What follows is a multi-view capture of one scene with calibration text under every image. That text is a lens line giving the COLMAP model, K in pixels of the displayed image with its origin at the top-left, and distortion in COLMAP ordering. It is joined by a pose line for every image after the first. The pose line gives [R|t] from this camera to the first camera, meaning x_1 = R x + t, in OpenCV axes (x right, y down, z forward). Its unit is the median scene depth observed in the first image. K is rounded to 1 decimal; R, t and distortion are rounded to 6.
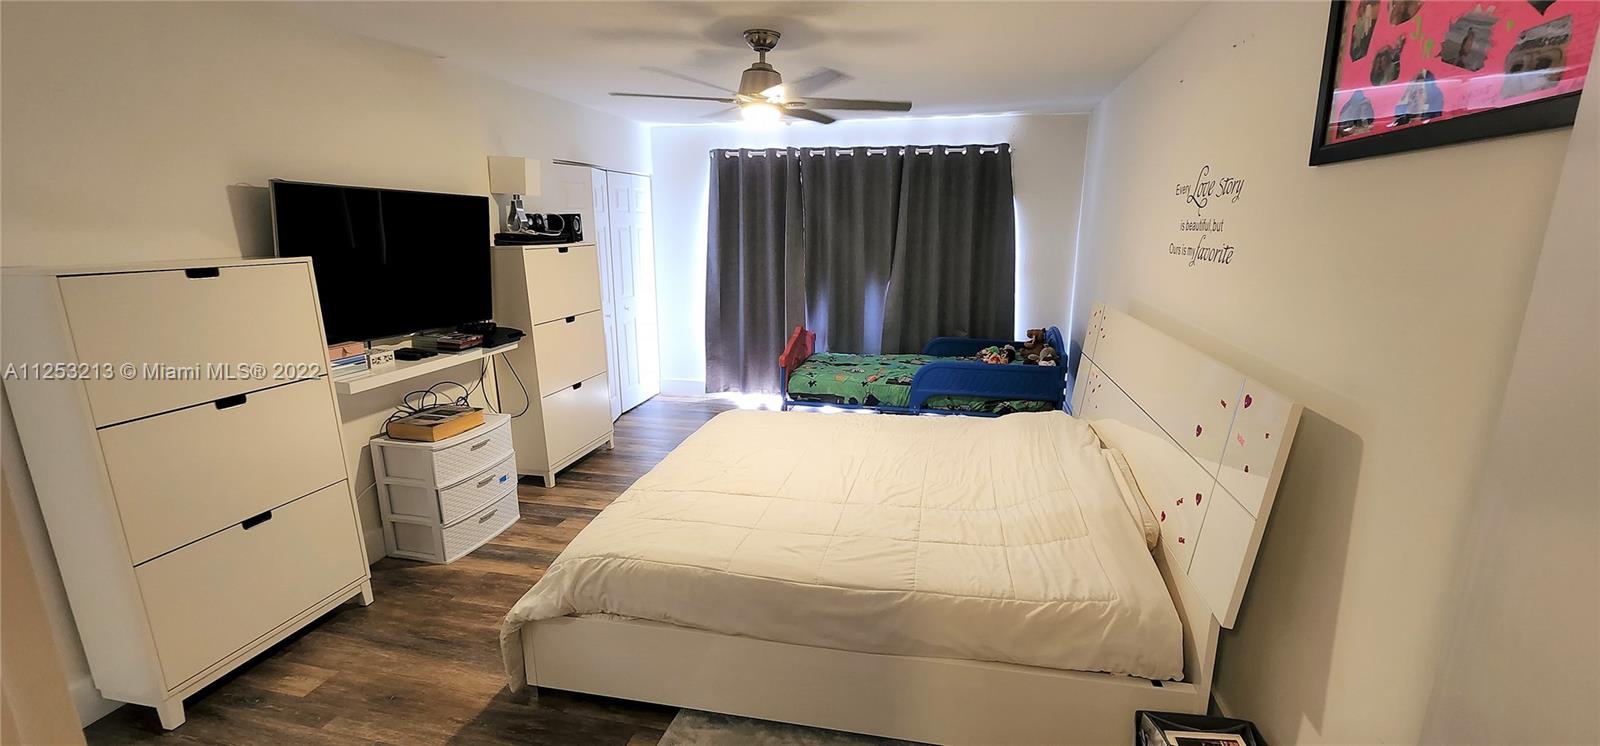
lens RADIAL K [[669.2, 0, 800.0], [0, 669.2, 376.5], [0, 0, 1]] dist [0.000019, 0.000023]
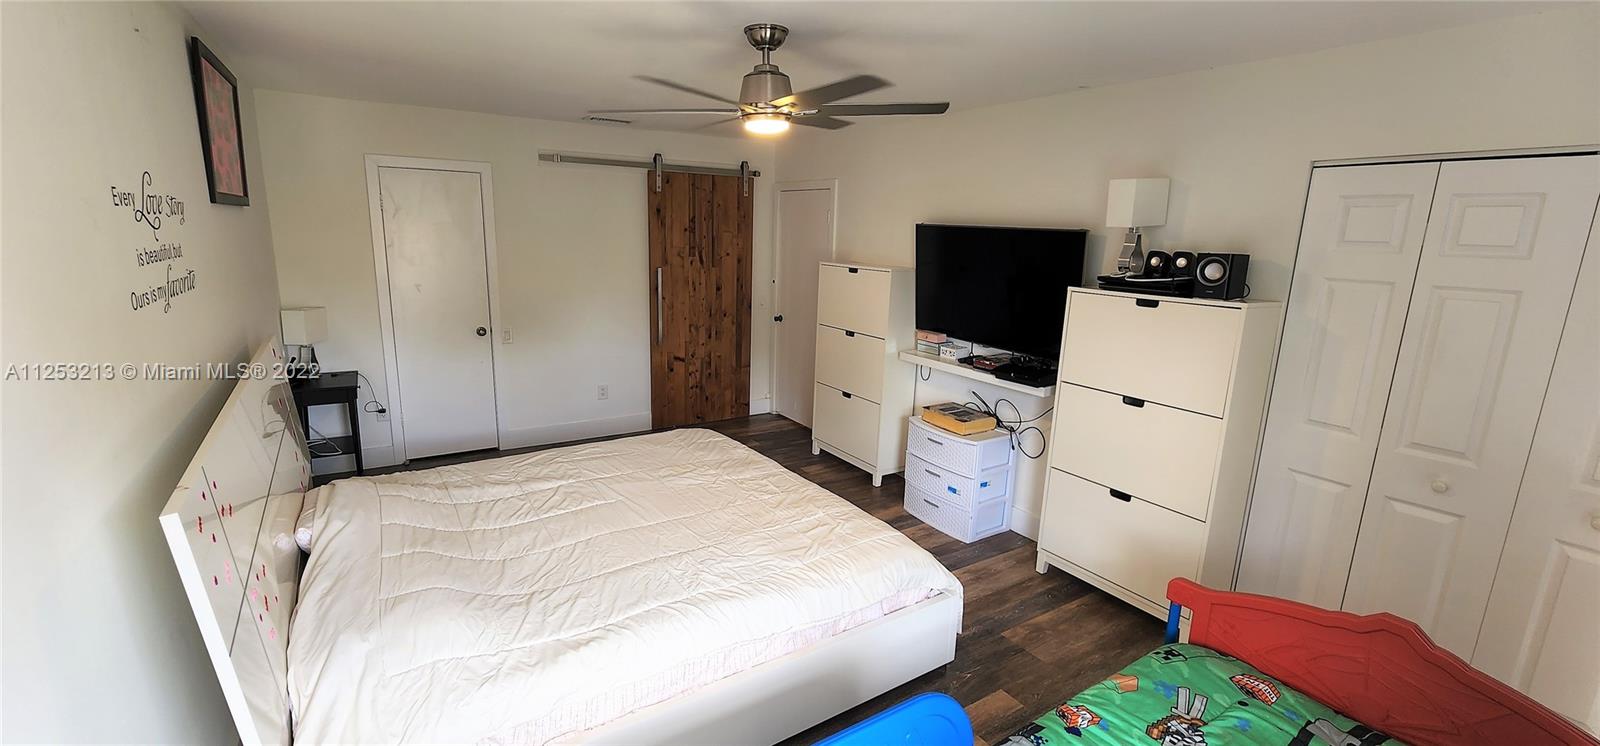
lens RADIAL K [[669.2, 0, 796.4], [0, 669.2, 373.1], [0, 0, 1]] dist [0.000019, 0.000023]
pose [[-0.698753, 0.131638, -0.703146, 0.591987], [-0.187302, 0.914967, 0.357426, -0.457000], [0.690407, 0.381453, -0.614680, 1.816414]]
